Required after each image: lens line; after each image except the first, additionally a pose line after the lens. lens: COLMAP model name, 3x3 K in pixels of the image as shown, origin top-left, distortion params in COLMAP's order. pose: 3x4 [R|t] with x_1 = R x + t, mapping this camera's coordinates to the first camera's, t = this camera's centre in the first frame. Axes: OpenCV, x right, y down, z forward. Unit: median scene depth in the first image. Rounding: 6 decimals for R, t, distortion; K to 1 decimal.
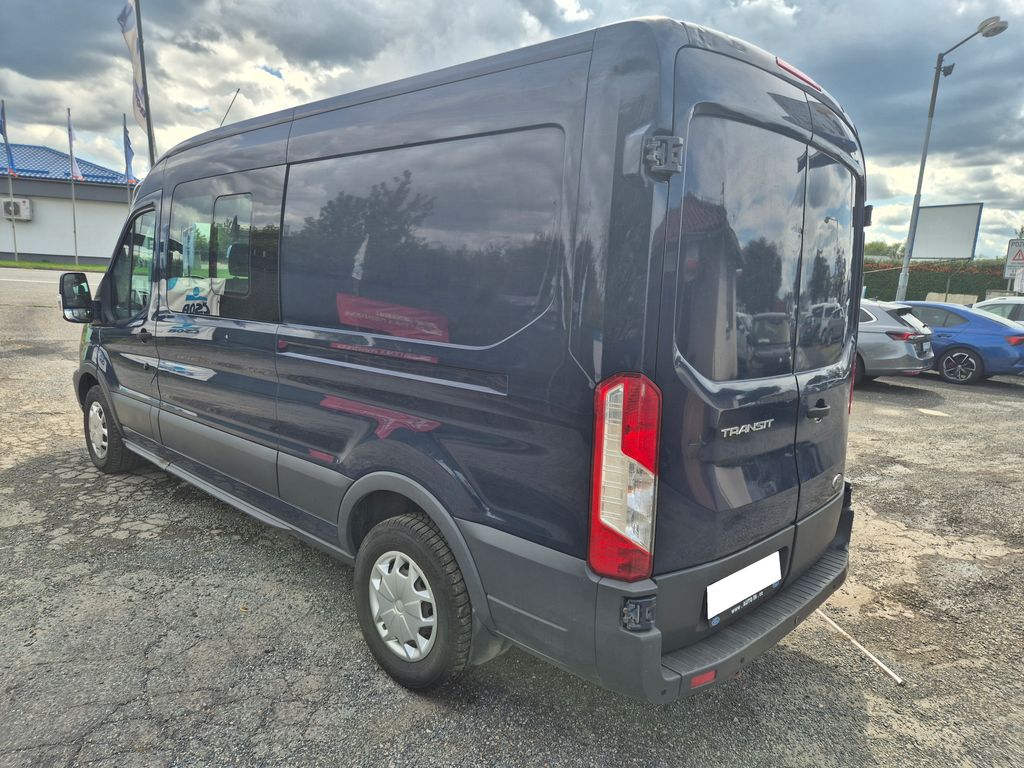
lens RADIAL K [[716.8, 0, 516.4], [0, 716.8, 394.9], [0, 0, 1]] dist [0.019489, -0.013980]
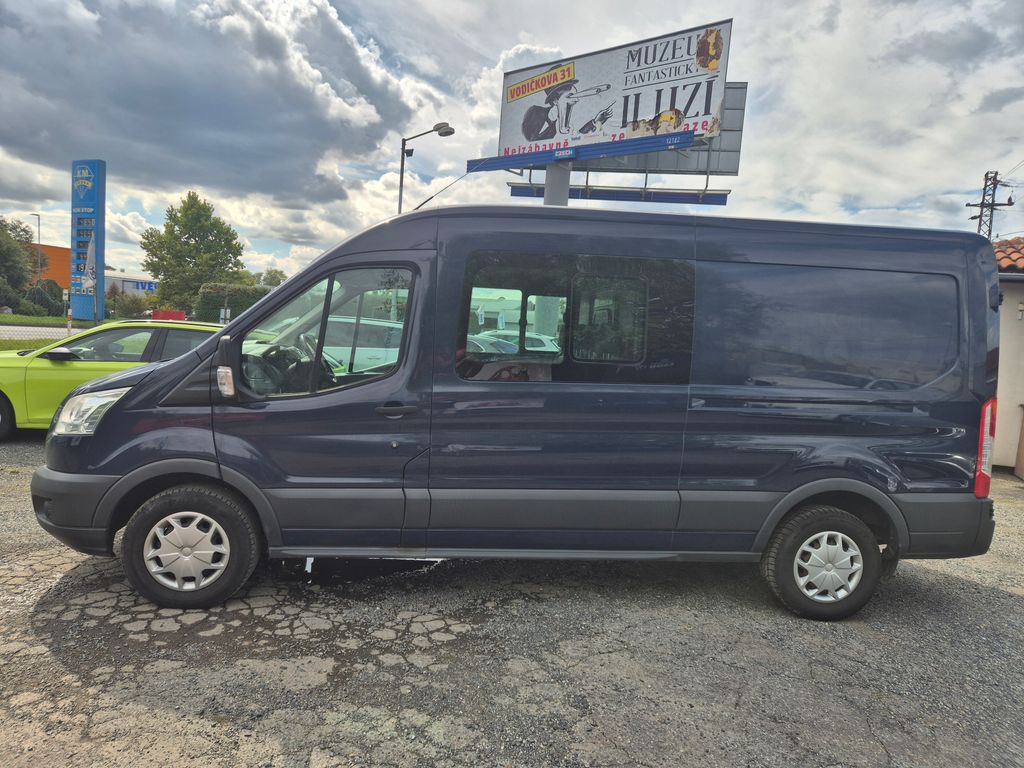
lens RADIAL K [[716.8, 0, 512.3], [0, 716.8, 383.5], [0, 0, 1]] dist [0.019489, -0.013980]
pose [[0.615708, -0.056603, 0.785939, -0.097543], [0.089685, 0.995969, 0.001469, -0.008608], [-0.782854, 0.069582, 0.618302, 0.031463]]
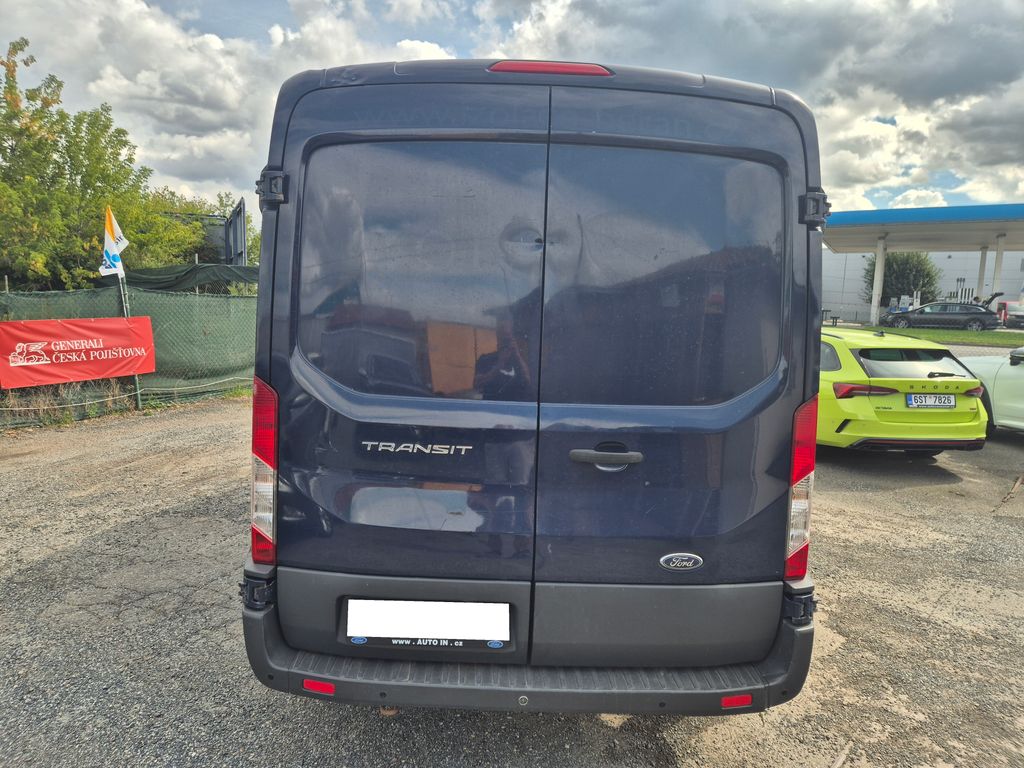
lens RADIAL K [[716.8, 0, 513.8], [0, 716.8, 378.4], [0, 0, 1]] dist [0.019489, -0.013980]
pose [[0.672278, 0.035755, -0.739435, 0.054512], [-0.108891, 0.992745, -0.050998, -0.000517], [0.732247, 0.114802, 0.671293, 0.022229]]
